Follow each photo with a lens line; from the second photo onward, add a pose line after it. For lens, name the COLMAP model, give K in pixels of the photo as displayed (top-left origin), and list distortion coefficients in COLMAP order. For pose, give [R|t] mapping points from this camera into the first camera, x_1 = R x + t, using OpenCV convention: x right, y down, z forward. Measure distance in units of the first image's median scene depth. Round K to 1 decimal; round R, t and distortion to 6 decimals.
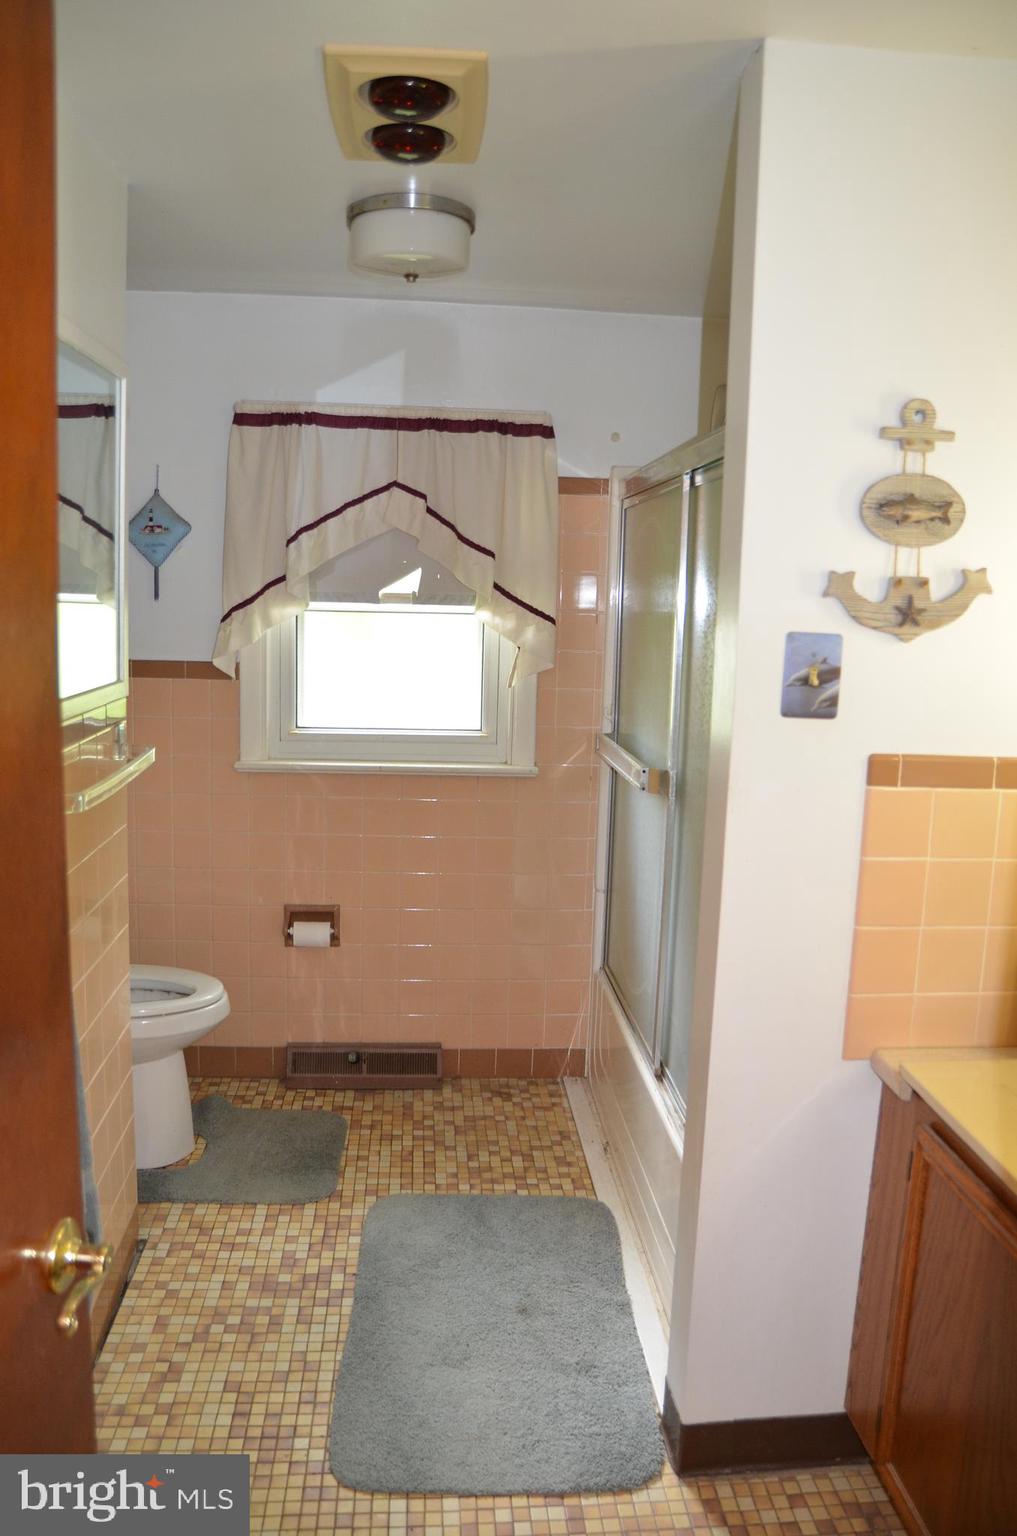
lens RADIAL K [[1140.5, 0, 499.4], [0, 1140.5, 763.0], [0, 0, 1]] dist [-0.127269, 0.081853]
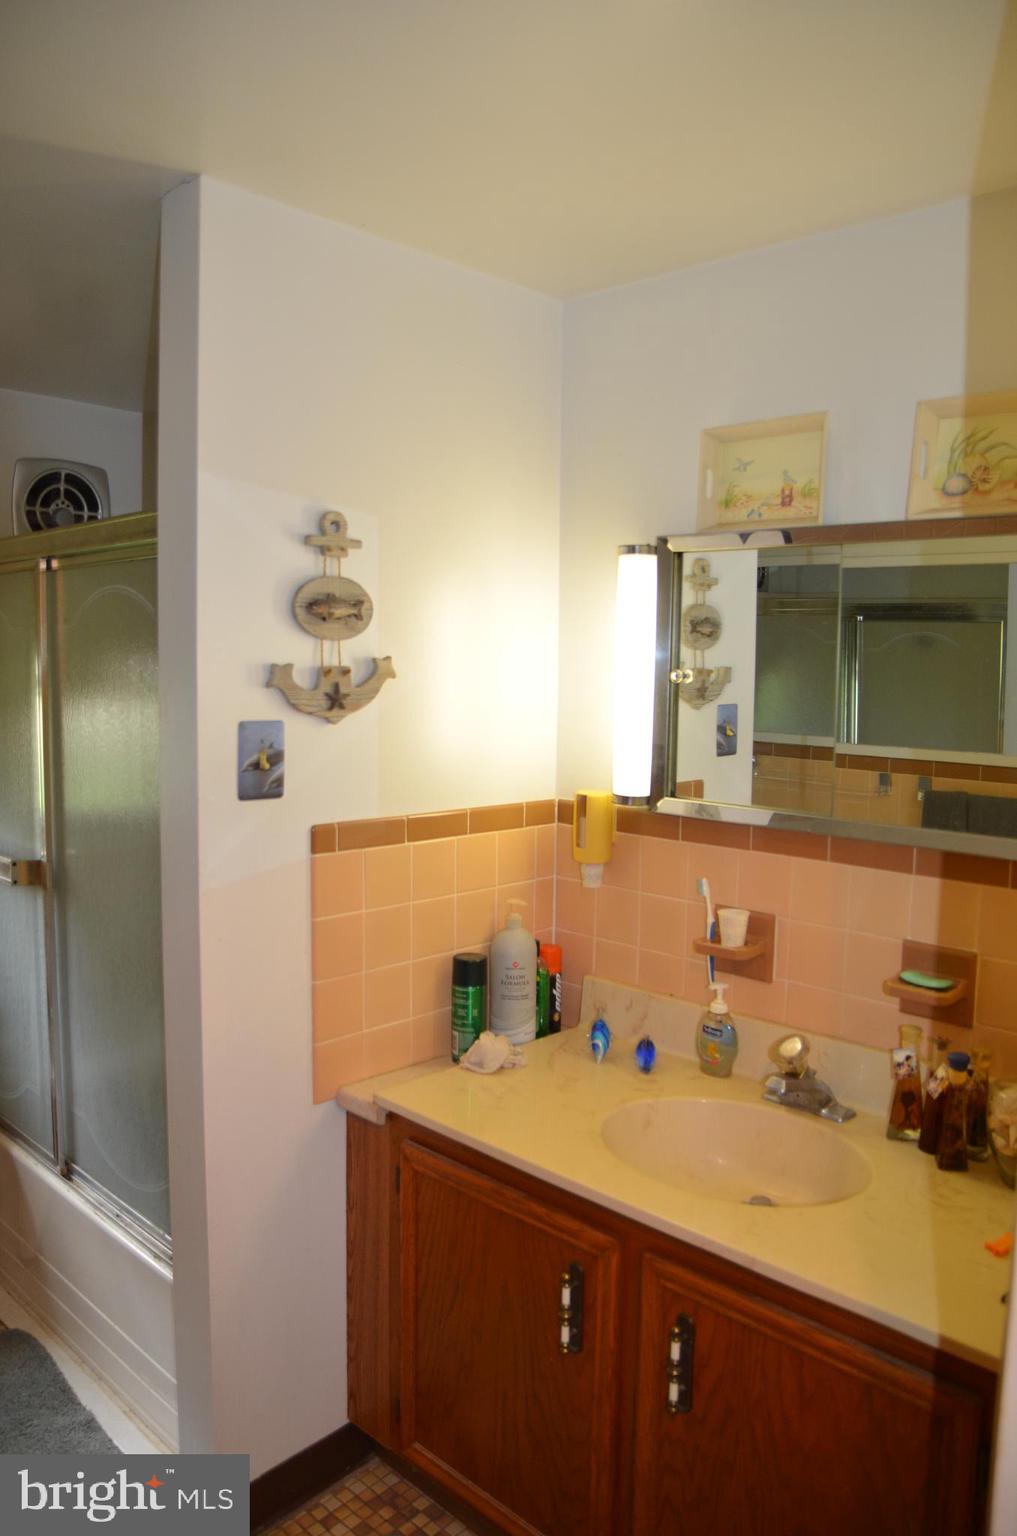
lens RADIAL K [[1140.5, 0, 498.9], [0, 1140.5, 761.6], [0, 0, 1]] dist [-0.127269, 0.081853]
pose [[0.749652, -0.078285, 0.657186, -0.270309], [0.107223, 0.994227, -0.003876, -0.047722], [-0.653089, 0.073371, 0.753718, 0.030073]]
